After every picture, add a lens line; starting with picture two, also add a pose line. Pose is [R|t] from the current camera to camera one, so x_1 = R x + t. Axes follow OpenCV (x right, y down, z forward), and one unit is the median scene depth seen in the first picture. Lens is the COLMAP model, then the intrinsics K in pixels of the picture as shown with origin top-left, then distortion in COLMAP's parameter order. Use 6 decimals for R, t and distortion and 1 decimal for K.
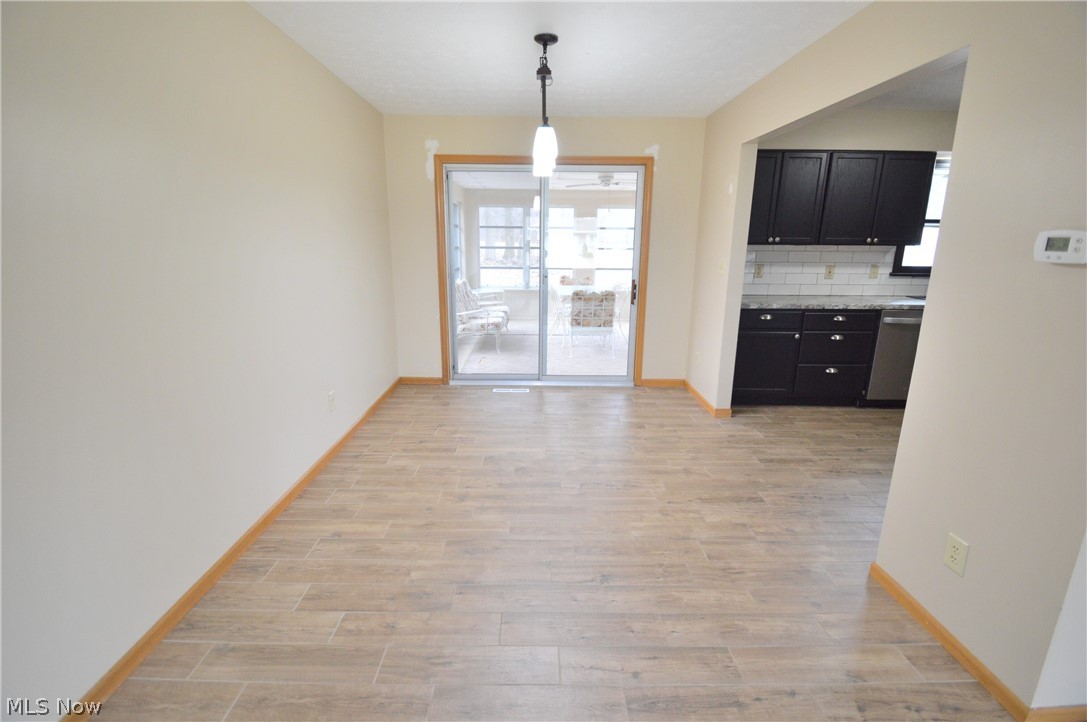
lens RADIAL K [[484.0, 0, 537.9], [0, 484.0, 355.2], [0, 0, 1]] dist [0.014925, -0.017455]
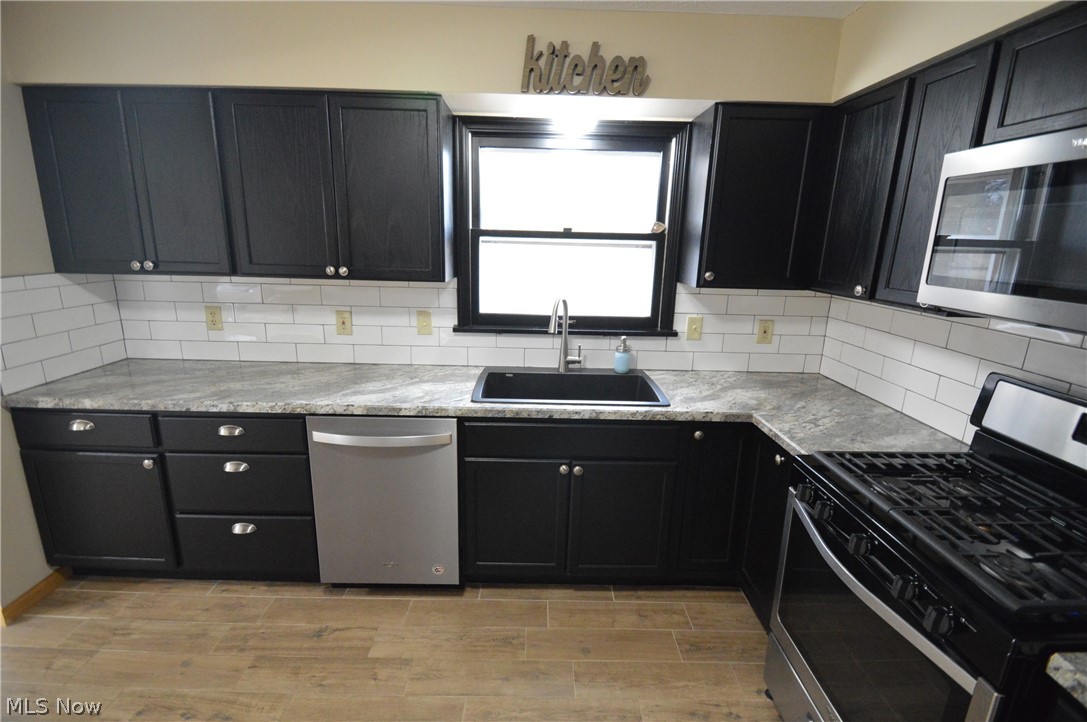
lens RADIAL K [[484.0, 0, 537.9], [0, 484.0, 355.2], [0, 0, 1]] dist [0.014925, -0.017455]
pose [[0.999813, 0.017432, 0.008430, 0.904461], [-0.017460, 0.999842, 0.003309, -0.154581], [-0.008371, -0.003455, 0.999959, 0.493091]]
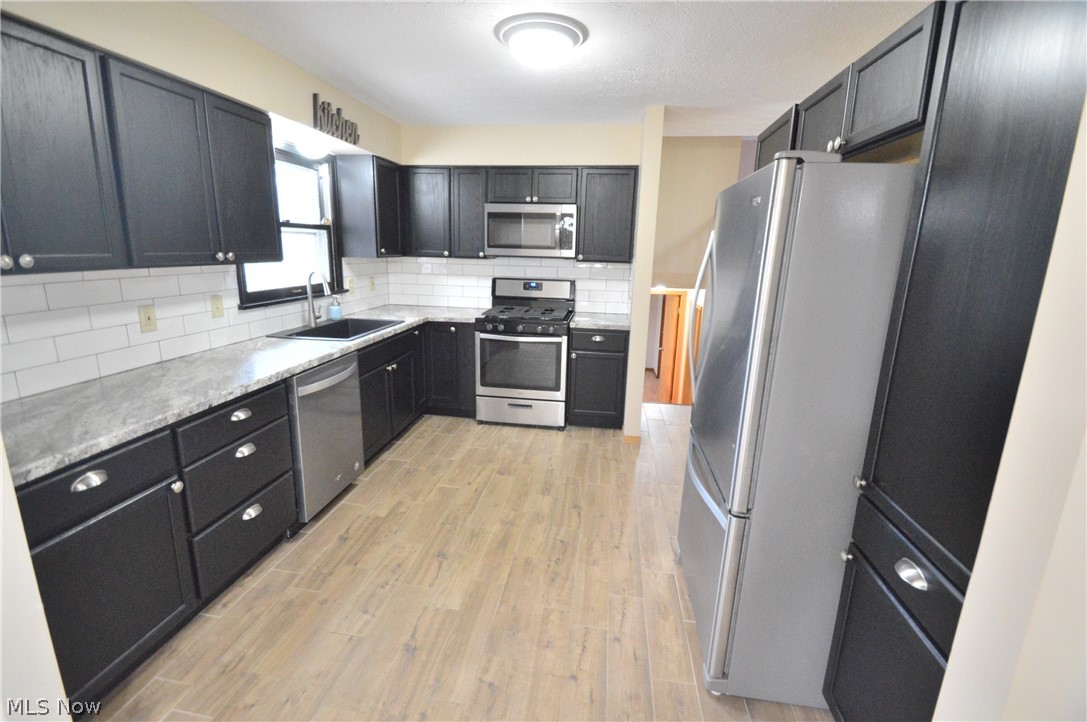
lens RADIAL K [[484.0, 0, 537.9], [0, 484.0, 355.2], [0, 0, 1]] dist [0.014925, -0.017455]
pose [[0.150429, -0.218983, 0.964063, 0.192324], [0.204860, 0.960898, 0.186299, -0.160949], [-0.967163, 0.169473, 0.189408, 0.581476]]
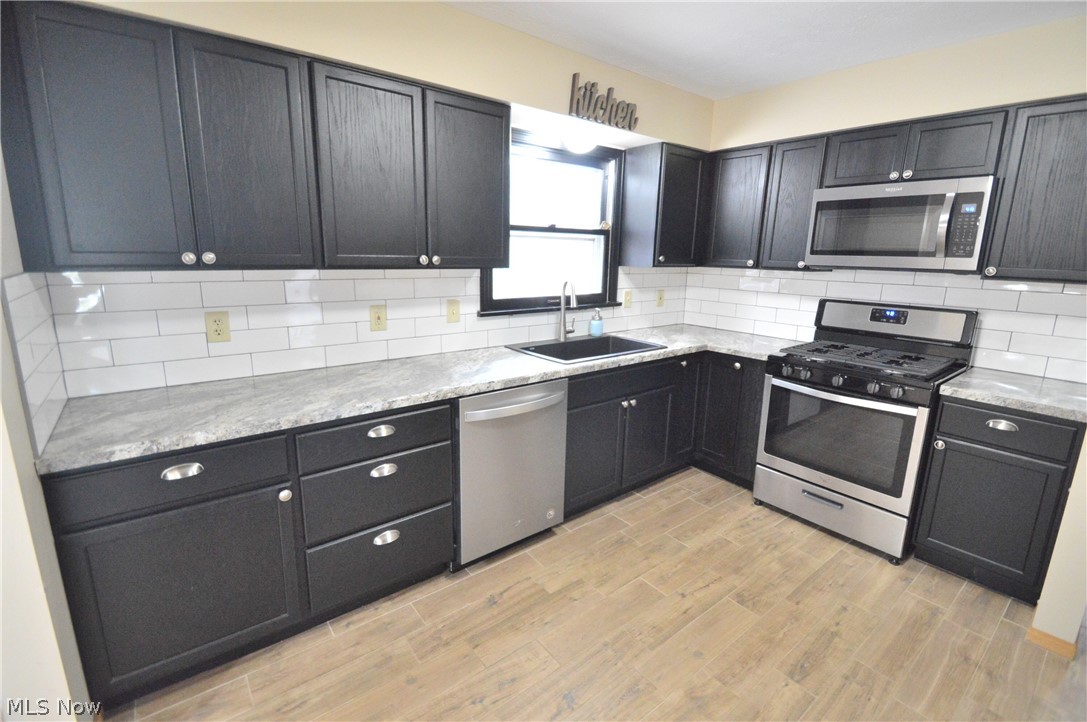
lens RADIAL K [[484.0, 0, 537.9], [0, 484.0, 355.2], [0, 0, 1]] dist [0.014925, -0.017455]
pose [[0.789367, -0.118800, 0.602318, 0.459959], [0.126004, 0.991563, 0.030439, -0.138267], [-0.600852, 0.051867, 0.797676, 0.528727]]
